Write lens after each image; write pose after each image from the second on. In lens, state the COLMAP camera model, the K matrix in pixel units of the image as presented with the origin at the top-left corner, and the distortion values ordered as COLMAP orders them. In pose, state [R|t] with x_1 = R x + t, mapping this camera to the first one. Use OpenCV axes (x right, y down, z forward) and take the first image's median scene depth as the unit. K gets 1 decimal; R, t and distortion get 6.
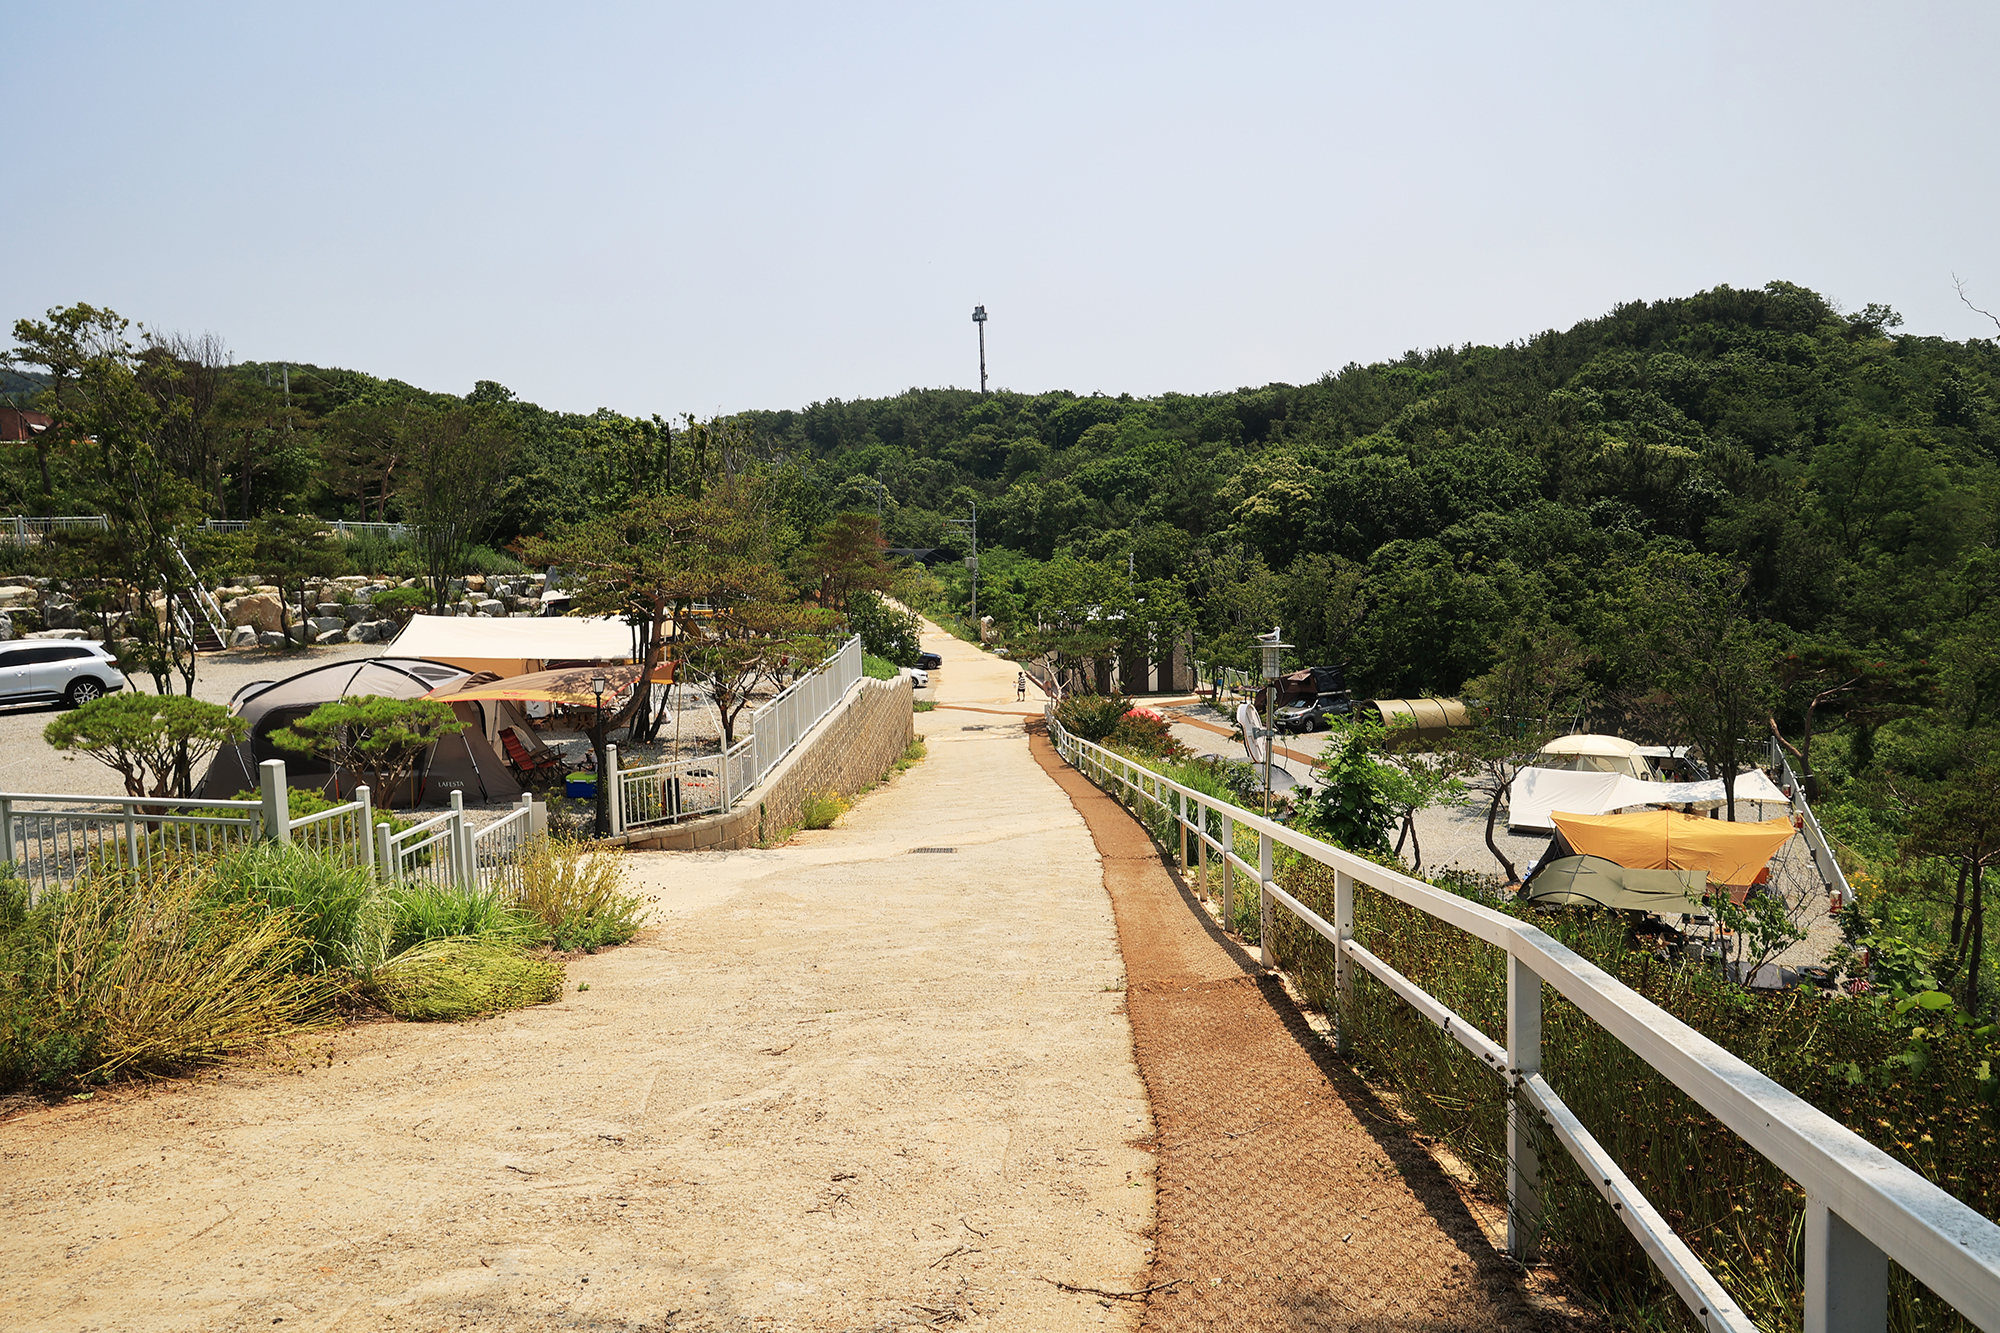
lens RADIAL K [[1322.9, 0, 1000.0], [0, 1322.9, 666.5], [0, 0, 1]] dist [0.033204, -0.003128]
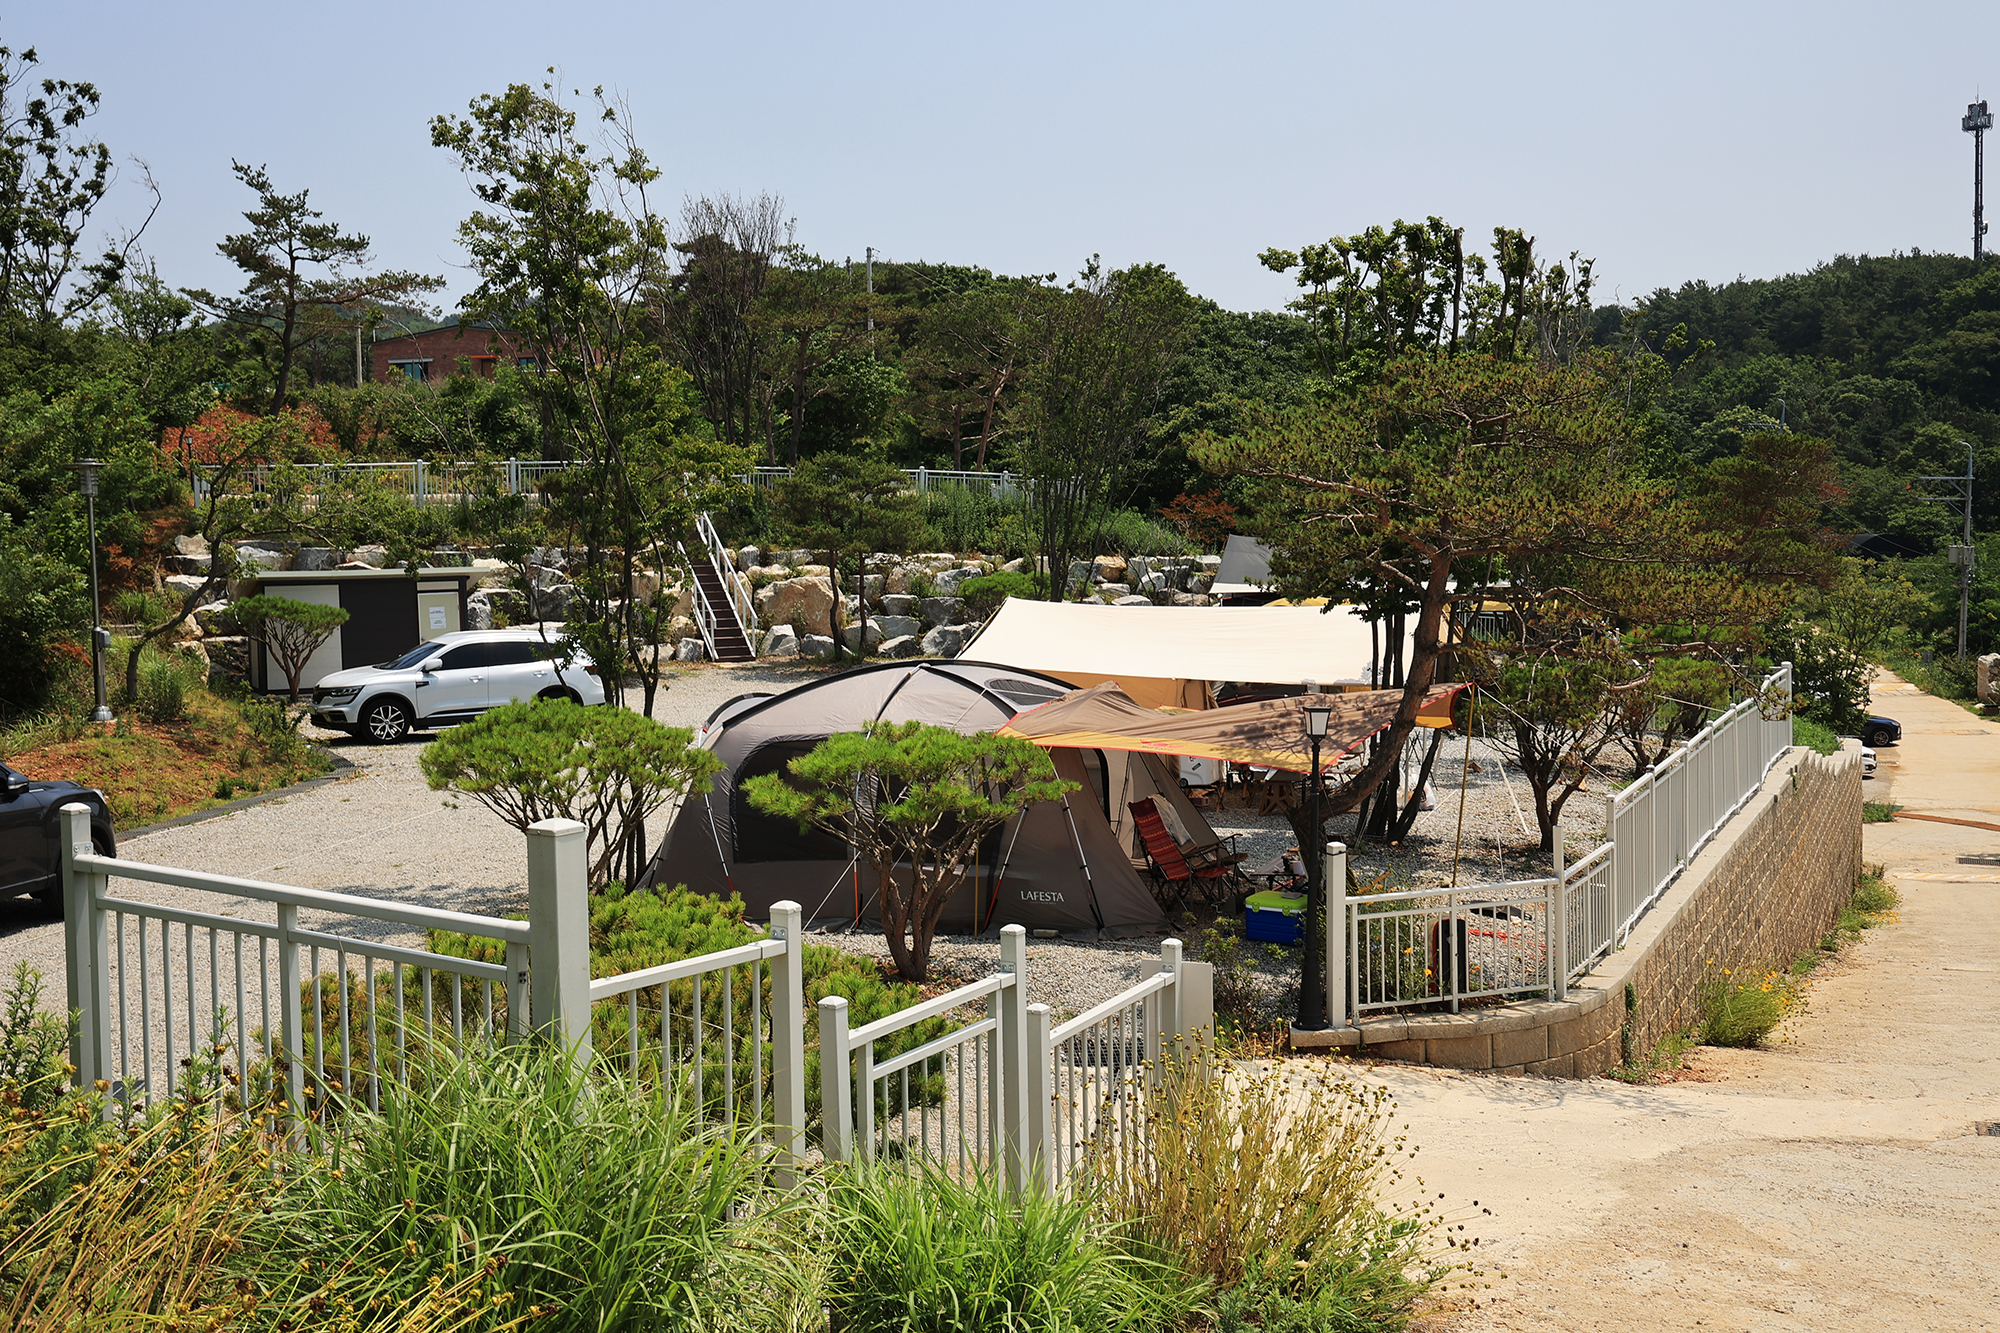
lens RADIAL K [[2175.4, 0, 1000.0], [0, 2175.4, 666.5], [0, 0, 1]] dist [0.019060, 0.021313]
pose [[0.909490, 0.031375, -0.414539, -0.055569], [-0.043050, 0.998895, -0.018848, 0.010693], [0.413490, 0.034988, 0.909836, 0.158031]]
